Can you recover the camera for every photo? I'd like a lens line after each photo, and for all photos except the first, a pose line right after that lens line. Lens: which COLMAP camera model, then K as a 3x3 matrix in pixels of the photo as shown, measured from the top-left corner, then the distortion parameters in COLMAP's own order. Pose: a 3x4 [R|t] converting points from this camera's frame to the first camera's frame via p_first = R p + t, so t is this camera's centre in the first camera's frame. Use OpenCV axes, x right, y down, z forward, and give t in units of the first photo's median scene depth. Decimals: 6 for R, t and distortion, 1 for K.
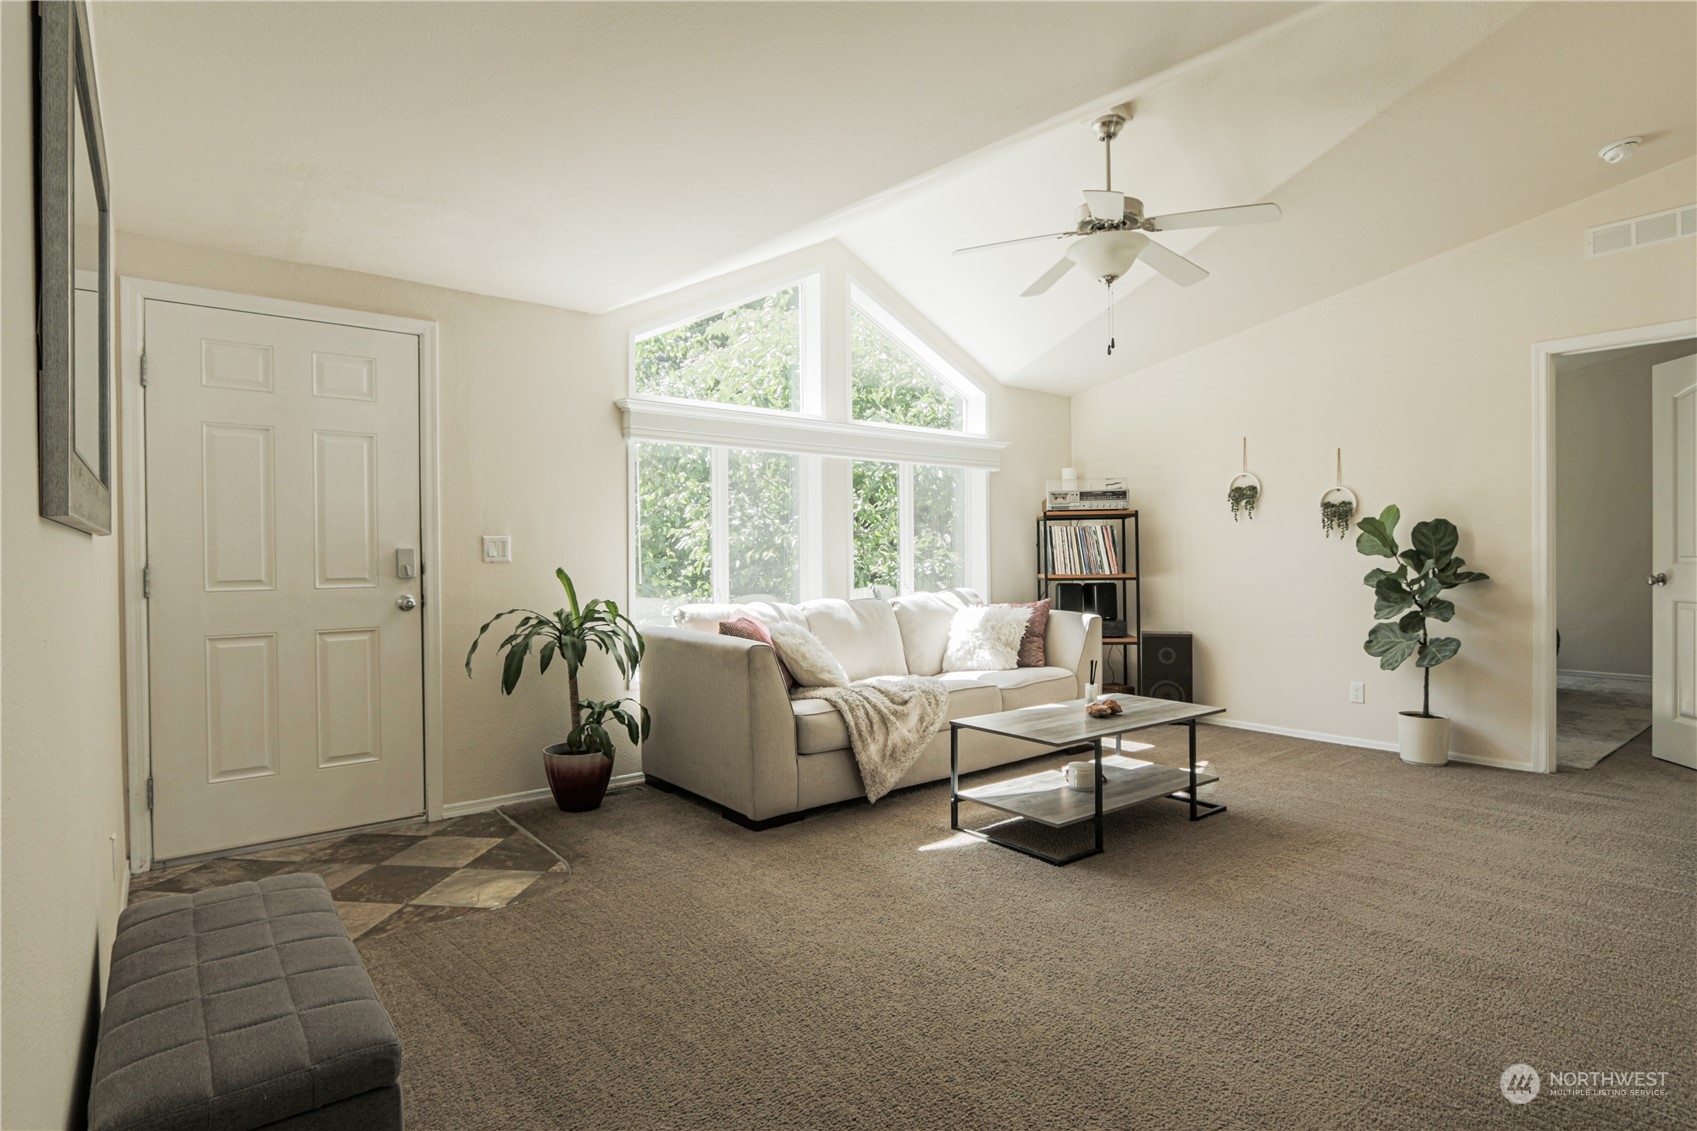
lens RADIAL K [[860.9, 0, 843.3], [0, 860.9, 564.3], [0, 0, 1]] dist [-0.014833, -0.000667]
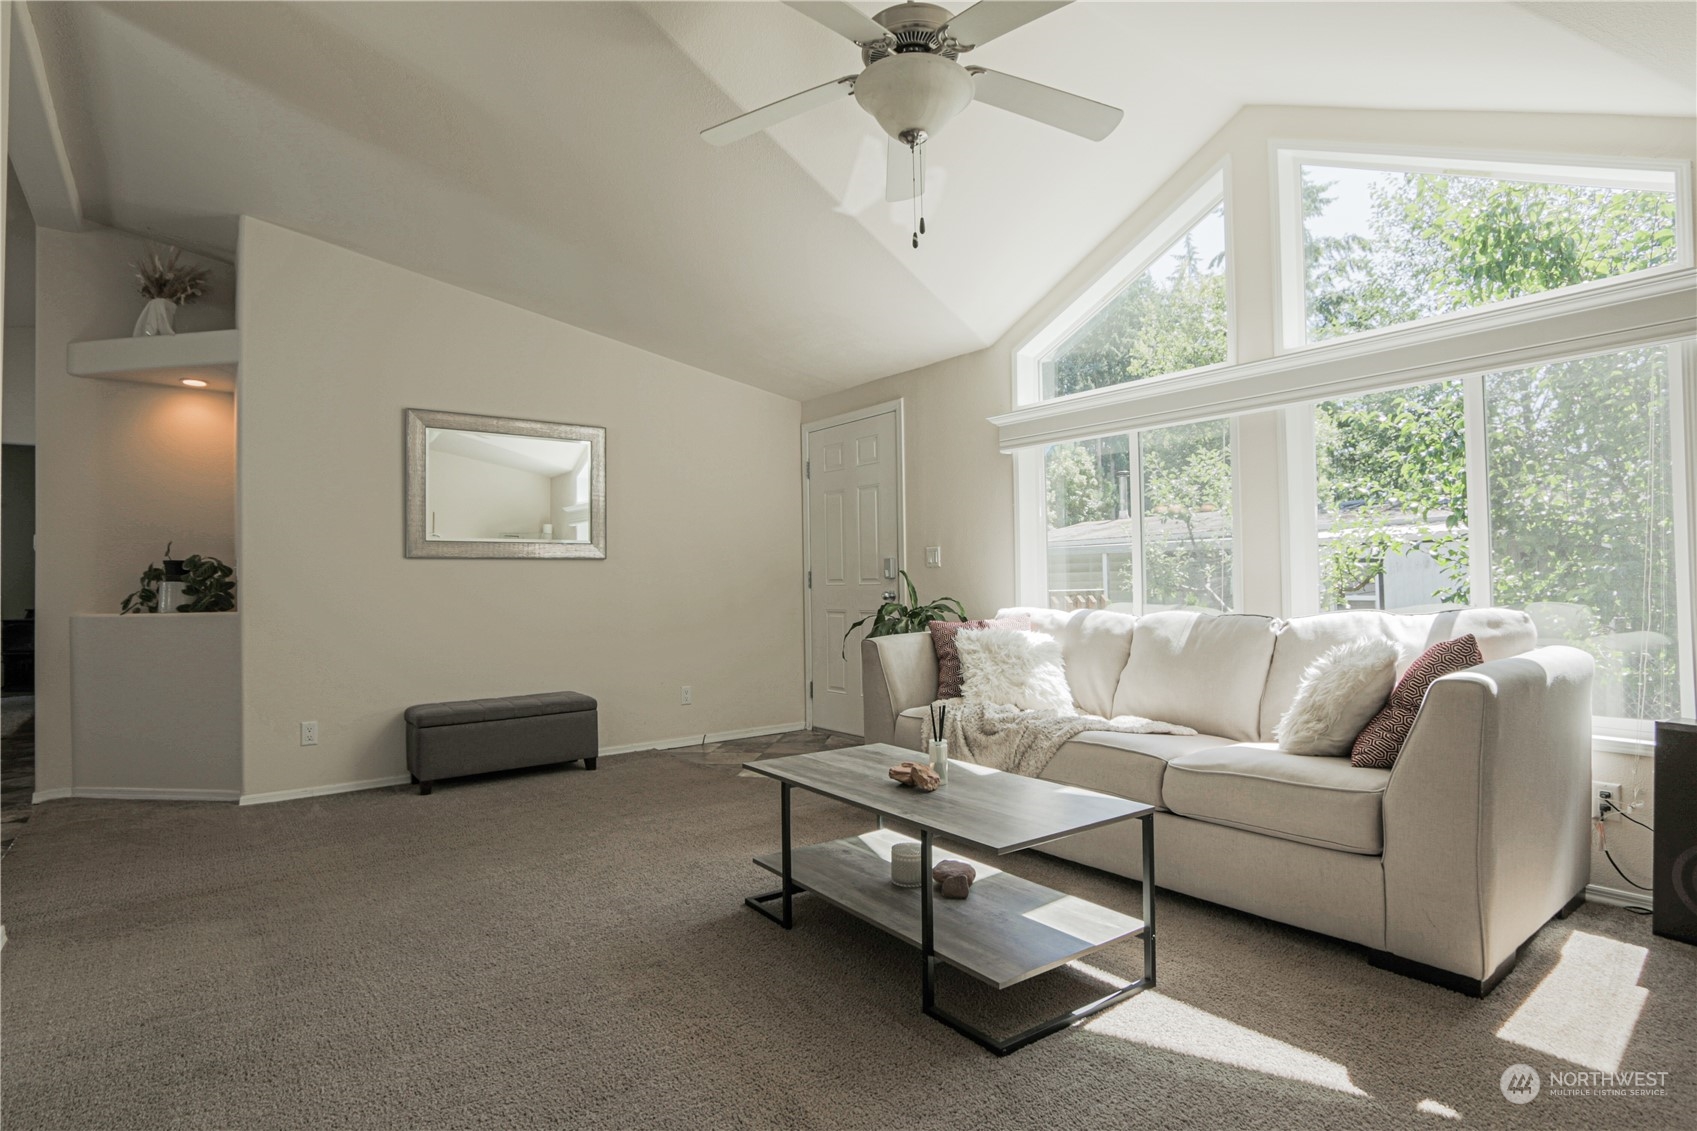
lens RADIAL K [[860.9, 0, 845.0], [0, 860.9, 563.6], [0, 0, 1]] dist [-0.014833, -0.000667]
pose [[-0.007795, -0.015405, -0.999851, 0.953523], [-0.000147, 0.999881, -0.015404, 0.012735], [0.999970, 0.000027, -0.007796, 0.927230]]
